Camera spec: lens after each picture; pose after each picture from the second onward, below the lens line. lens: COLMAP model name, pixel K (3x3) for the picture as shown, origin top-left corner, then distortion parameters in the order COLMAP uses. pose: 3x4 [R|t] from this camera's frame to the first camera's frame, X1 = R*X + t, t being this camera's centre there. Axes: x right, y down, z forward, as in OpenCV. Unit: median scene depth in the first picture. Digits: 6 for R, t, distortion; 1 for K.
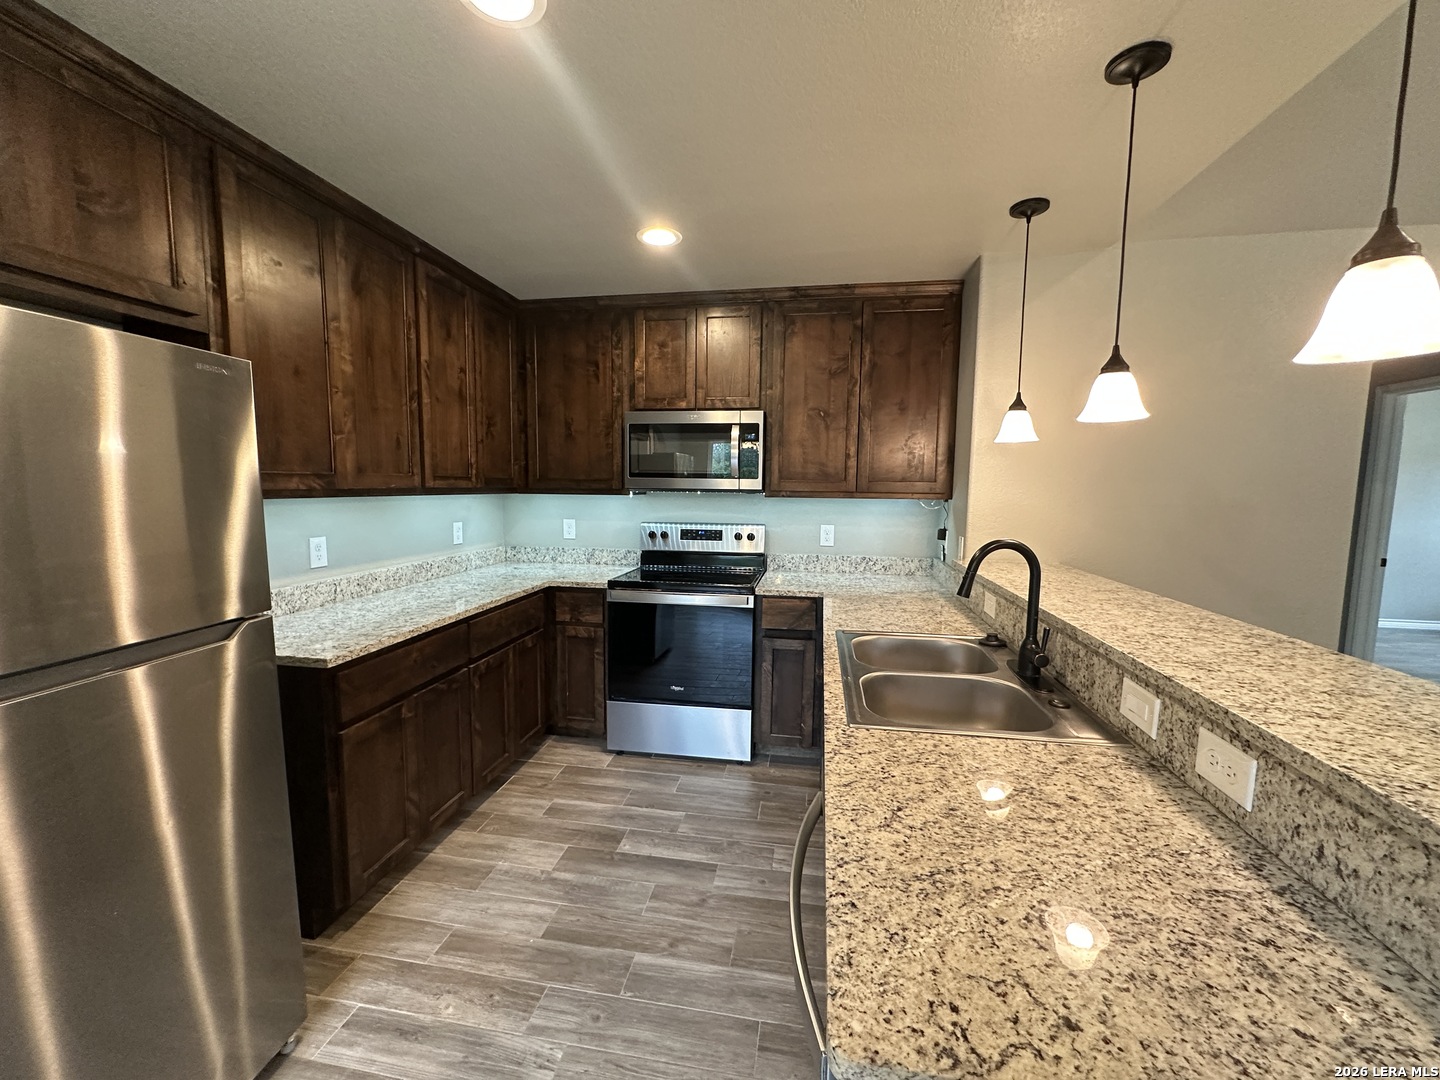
lens RADIAL K [[573.3, 0, 719.0], [0, 573.3, 540.7], [0, 0, 1]] dist [-0.004672, 0.000829]
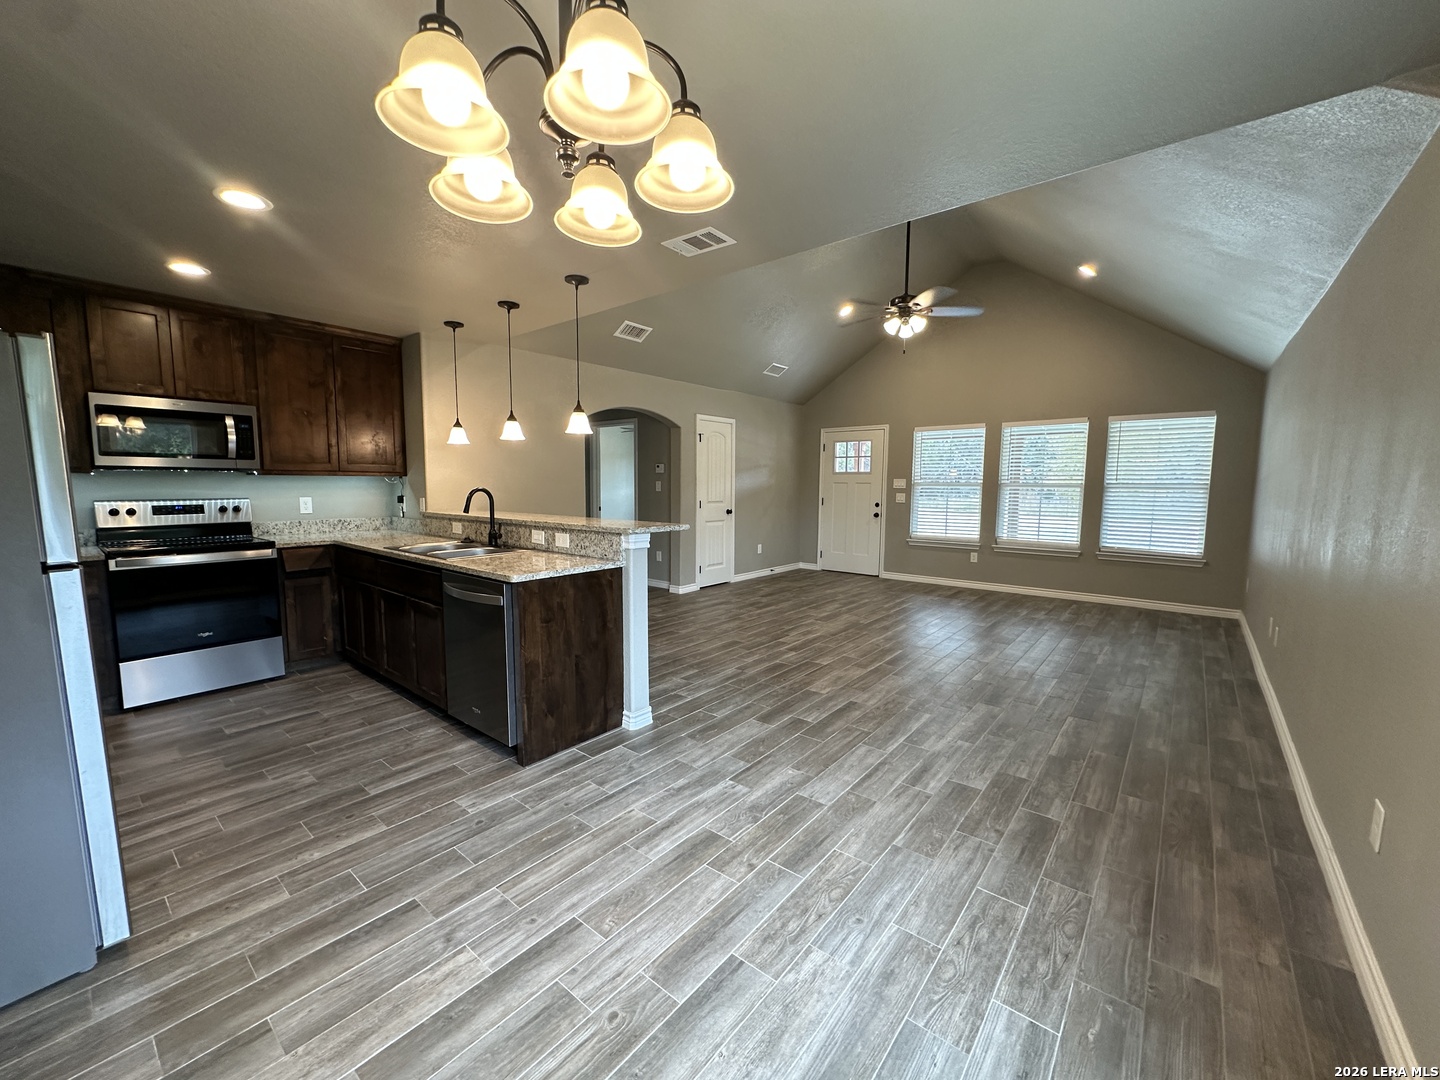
lens RADIAL K [[577.4, 0, 720.0], [0, 577.4, 540.0], [0, 0, 1]] dist [0.000783, 0.000114]
pose [[0.495908, -0.095871, 0.863067, -0.576085], [0.083610, 0.994541, 0.062434, 0.078068], [-0.864341, 0.041200, 0.501216, -0.551480]]
